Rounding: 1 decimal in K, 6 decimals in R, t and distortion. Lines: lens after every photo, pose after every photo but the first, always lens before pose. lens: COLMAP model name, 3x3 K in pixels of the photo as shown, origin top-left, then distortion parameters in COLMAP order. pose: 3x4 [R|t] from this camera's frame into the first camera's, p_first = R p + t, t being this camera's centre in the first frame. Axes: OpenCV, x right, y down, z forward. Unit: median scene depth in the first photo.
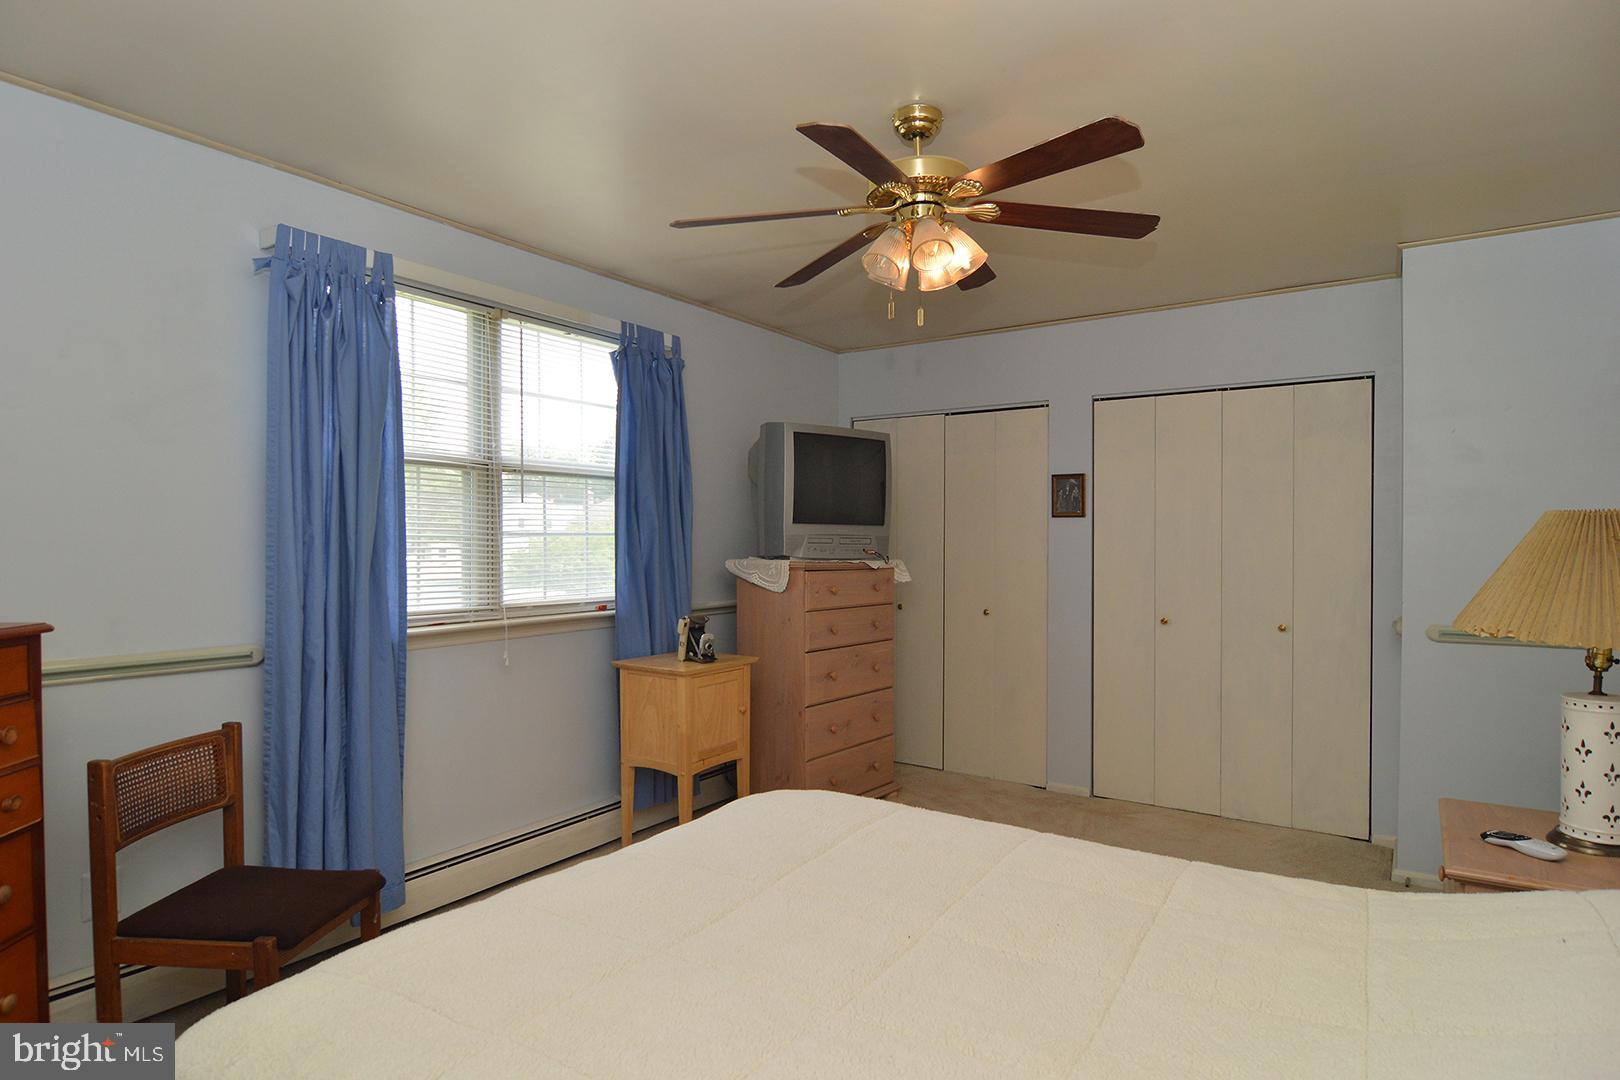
lens RADIAL K [[884.2, 0, 808.7], [0, 884.2, 545.9], [0, 0, 1]] dist [-0.003339, -0.009476]
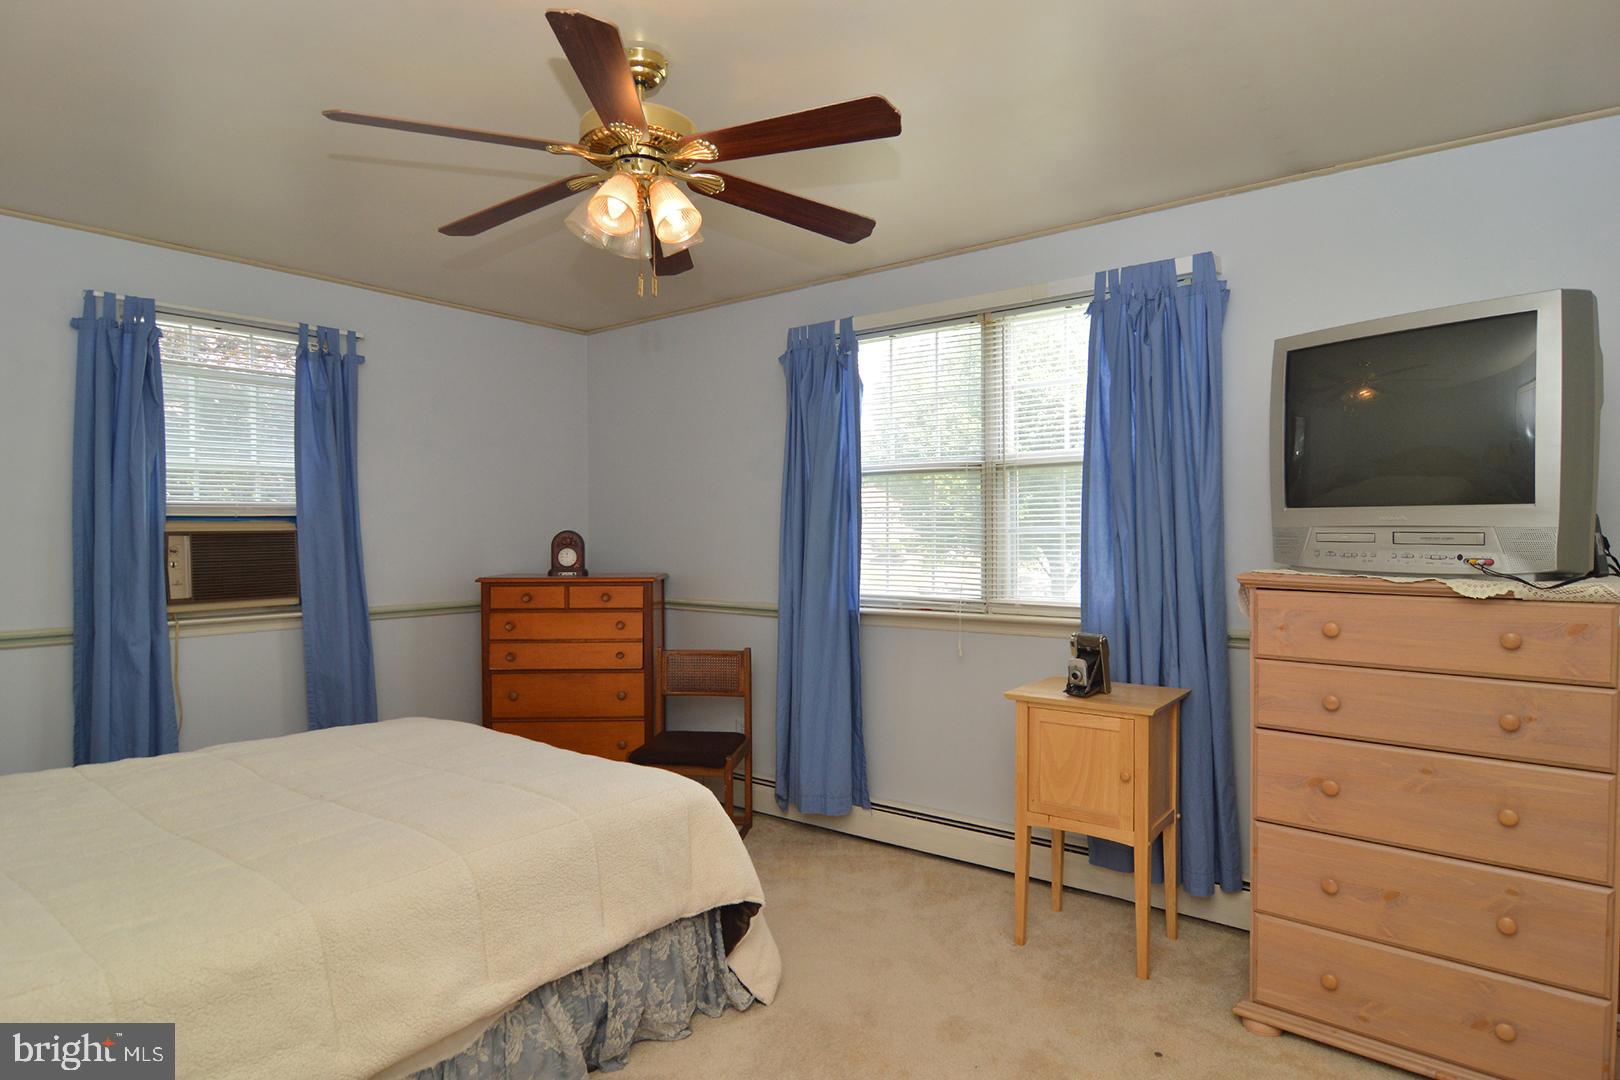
lens RADIAL K [[884.2, 0, 808.7], [0, 884.2, 545.9], [0, 0, 1]] dist [-0.003339, -0.009476]
pose [[-0.057836, 0.013478, -0.998235, 0.678692], [0.000475, 0.999909, 0.013473, -0.009781], [0.998326, 0.000305, -0.057837, 0.829482]]
